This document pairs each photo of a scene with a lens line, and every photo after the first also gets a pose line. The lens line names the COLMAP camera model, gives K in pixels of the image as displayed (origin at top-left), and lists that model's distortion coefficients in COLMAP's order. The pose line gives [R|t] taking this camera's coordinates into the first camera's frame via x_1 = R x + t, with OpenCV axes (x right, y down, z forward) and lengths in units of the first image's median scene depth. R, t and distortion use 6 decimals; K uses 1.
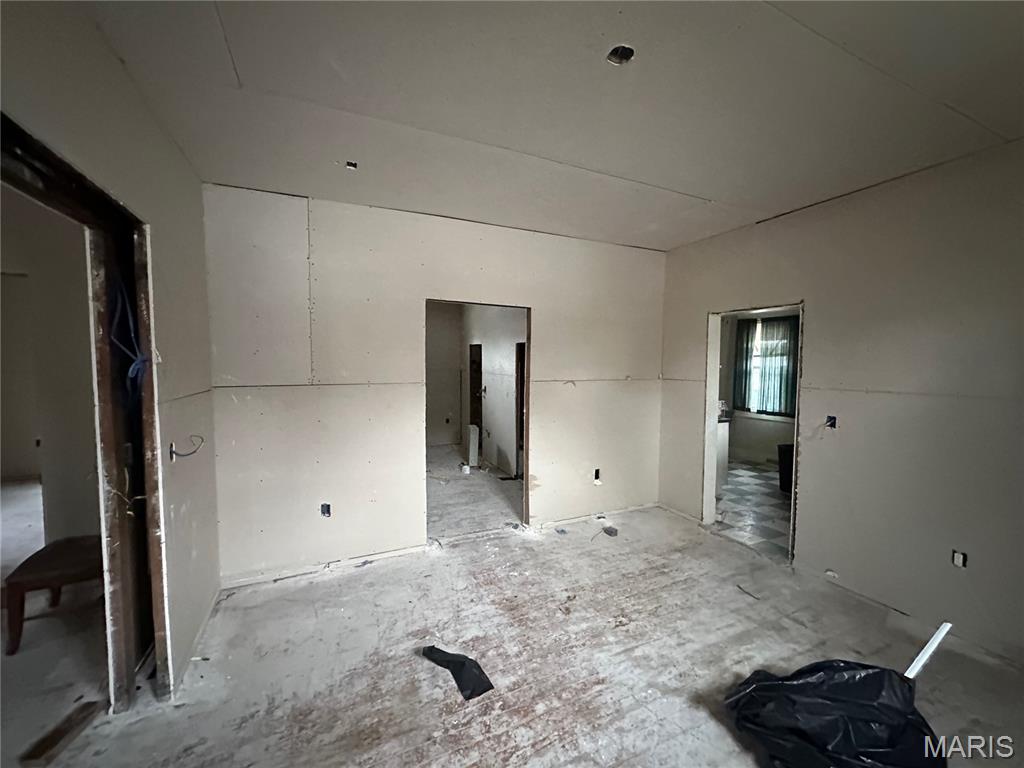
lens RADIAL K [[405.7, 0, 512.0], [0, 405.7, 384.0], [0, 0, 1]] dist [-0.003052, -0.000004]
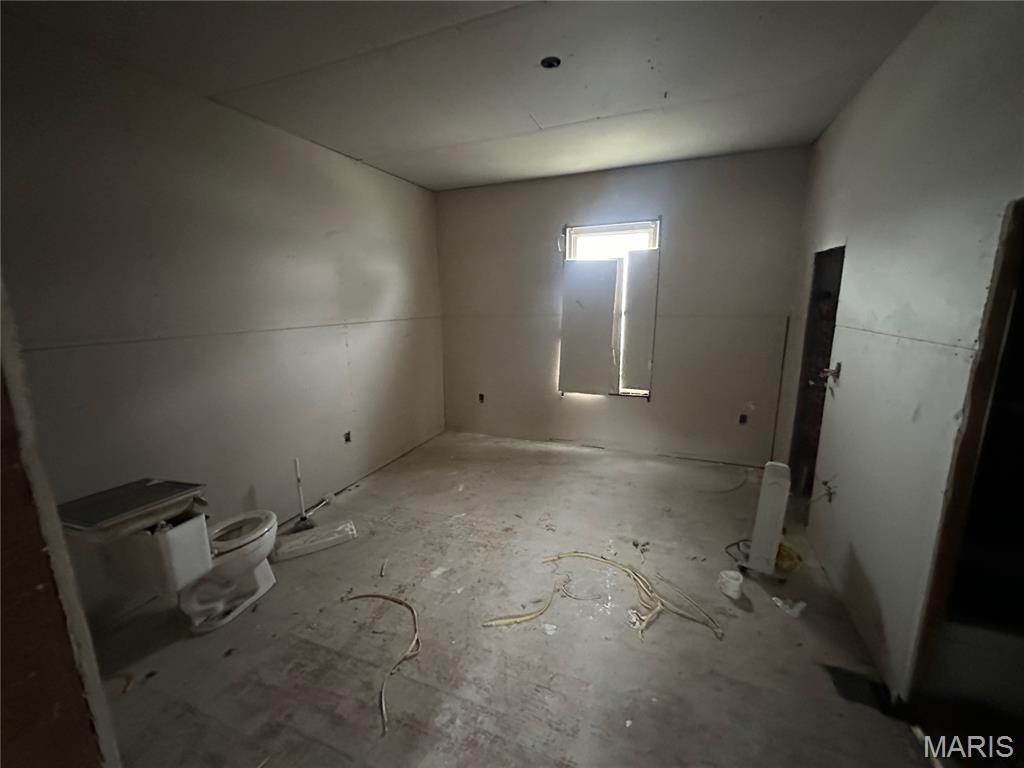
lens RADIAL K [[405.7, 0, 512.0], [0, 405.7, 384.0], [0, 0, 1]] dist [-0.003052, -0.000004]
pose [[0.685893, 0.135433, -0.714989, -0.010200], [-0.025066, 0.986343, 0.162786, -0.062090], [0.727271, -0.093732, 0.679920, 1.164298]]
